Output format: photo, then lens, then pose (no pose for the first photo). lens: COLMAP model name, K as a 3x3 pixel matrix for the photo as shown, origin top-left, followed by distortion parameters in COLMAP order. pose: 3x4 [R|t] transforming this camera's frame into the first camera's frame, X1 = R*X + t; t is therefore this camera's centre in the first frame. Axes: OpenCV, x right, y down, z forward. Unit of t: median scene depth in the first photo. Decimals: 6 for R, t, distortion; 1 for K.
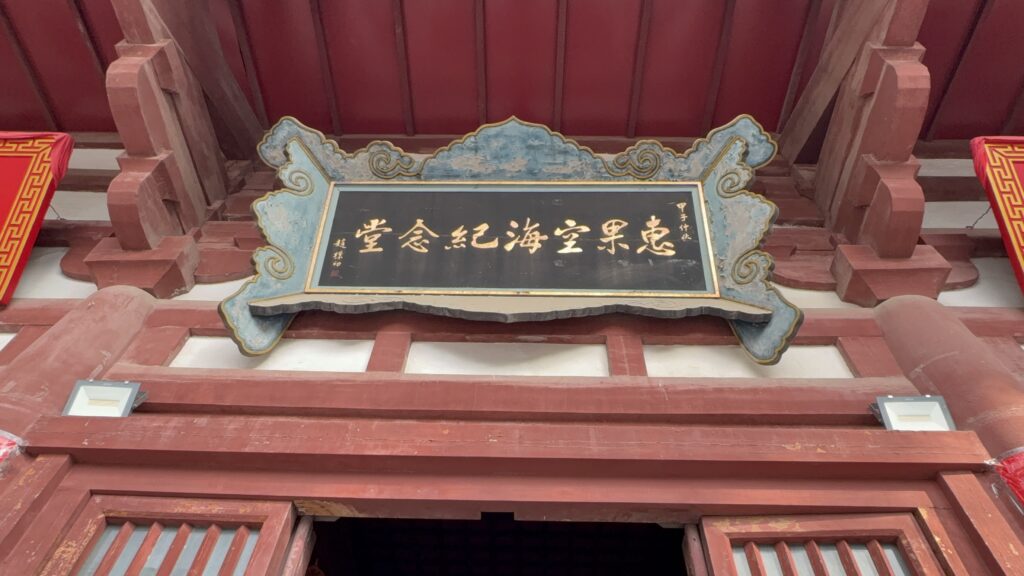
lens RADIAL K [[648.6, 0, 512.0], [0, 648.6, 288.0], [0, 0, 1]] dist [0.001823, 0.002014]
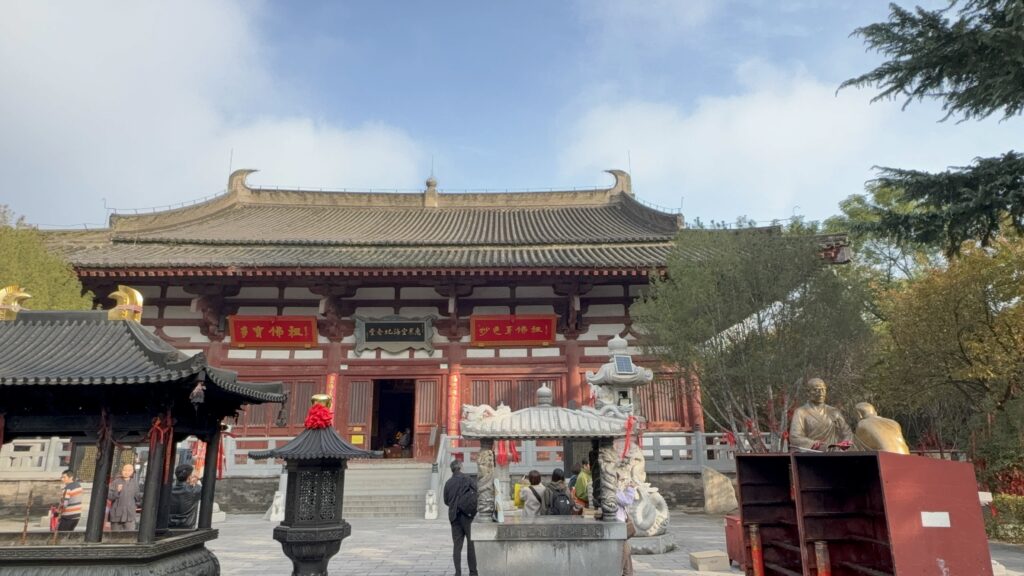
lens RADIAL K [[648.6, 0, 512.0], [0, 648.6, 288.0], [0, 0, 1]] dist [0.001823, 0.002014]
pose [[0.999185, -0.035172, 0.019827, 1.022501], [0.015604, 0.789315, 0.613791, -4.245631], [-0.037238, -0.612981, 0.789220, -3.714989]]
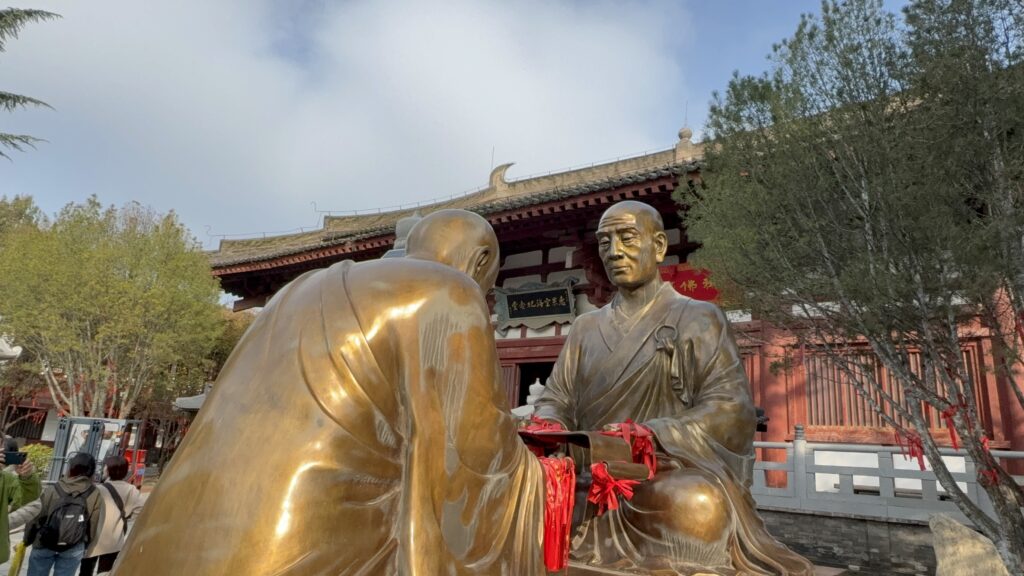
lens RADIAL K [[648.6, 0, 512.0], [0, 648.6, 288.0], [0, 0, 1]] dist [0.001823, 0.002014]
pose [[0.806172, -0.127795, -0.577715, 2.745229], [0.442042, 0.779114, 0.444501, -2.484314], [0.393301, -0.613718, 0.684590, -2.411003]]
